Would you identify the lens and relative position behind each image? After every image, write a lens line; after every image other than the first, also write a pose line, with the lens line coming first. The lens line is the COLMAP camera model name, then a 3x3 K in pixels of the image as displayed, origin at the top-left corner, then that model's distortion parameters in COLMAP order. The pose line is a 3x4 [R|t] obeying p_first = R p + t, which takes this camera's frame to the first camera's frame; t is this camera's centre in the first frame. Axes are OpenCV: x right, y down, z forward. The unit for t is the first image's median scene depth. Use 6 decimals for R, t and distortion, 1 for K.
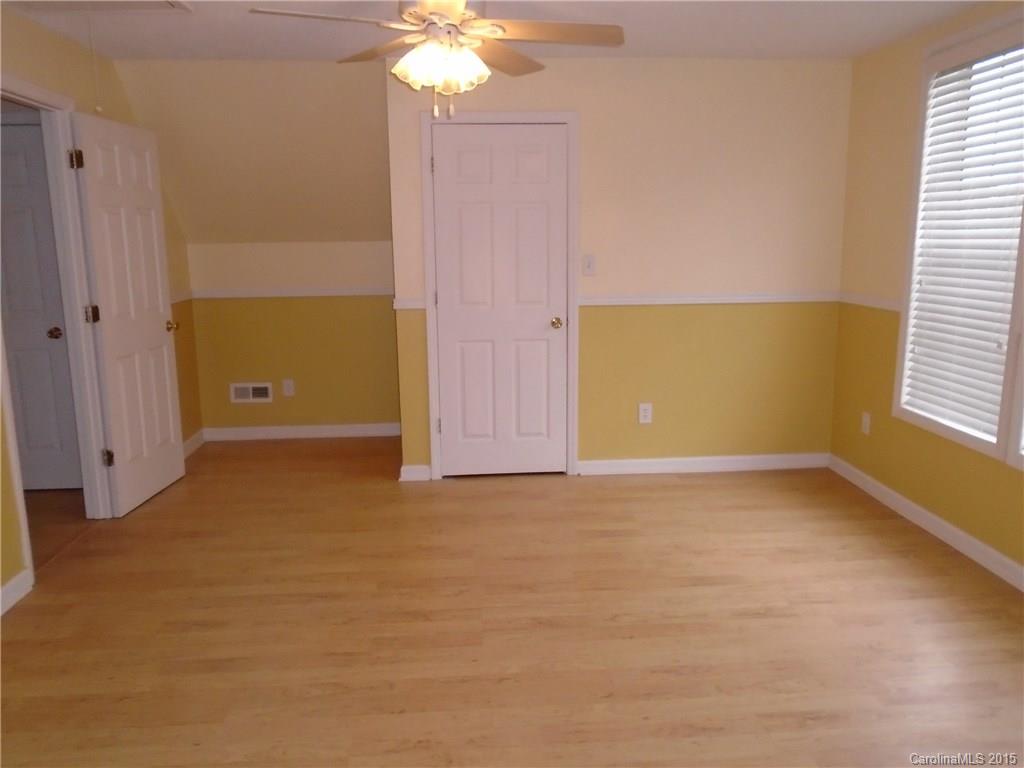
lens RADIAL K [[786.7, 0, 512.0], [0, 786.7, 384.0], [0, 0, 1]] dist [-0.001377, -0.007876]
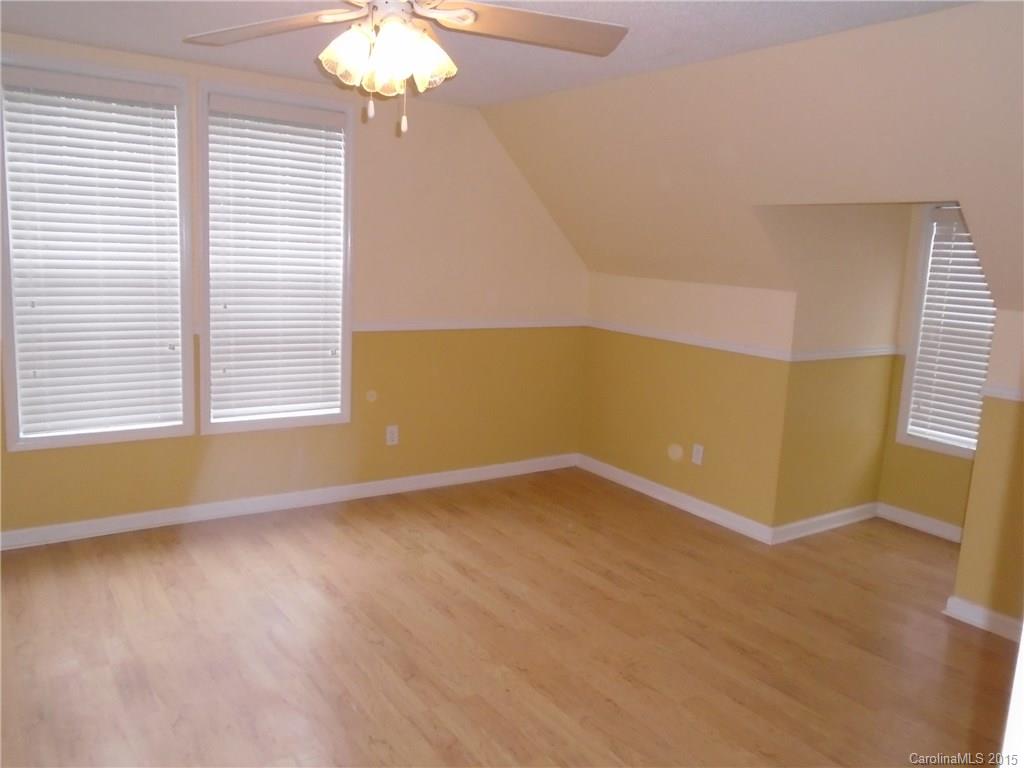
lens RADIAL K [[786.7, 0, 512.0], [0, 786.7, 384.0], [0, 0, 1]] dist [-0.001377, -0.007876]
pose [[-0.496206, -0.162699, 0.852824, -0.796638], [0.121396, 0.959633, 0.253709, -0.273759], [-0.859676, 0.229421, -0.456425, 1.258738]]
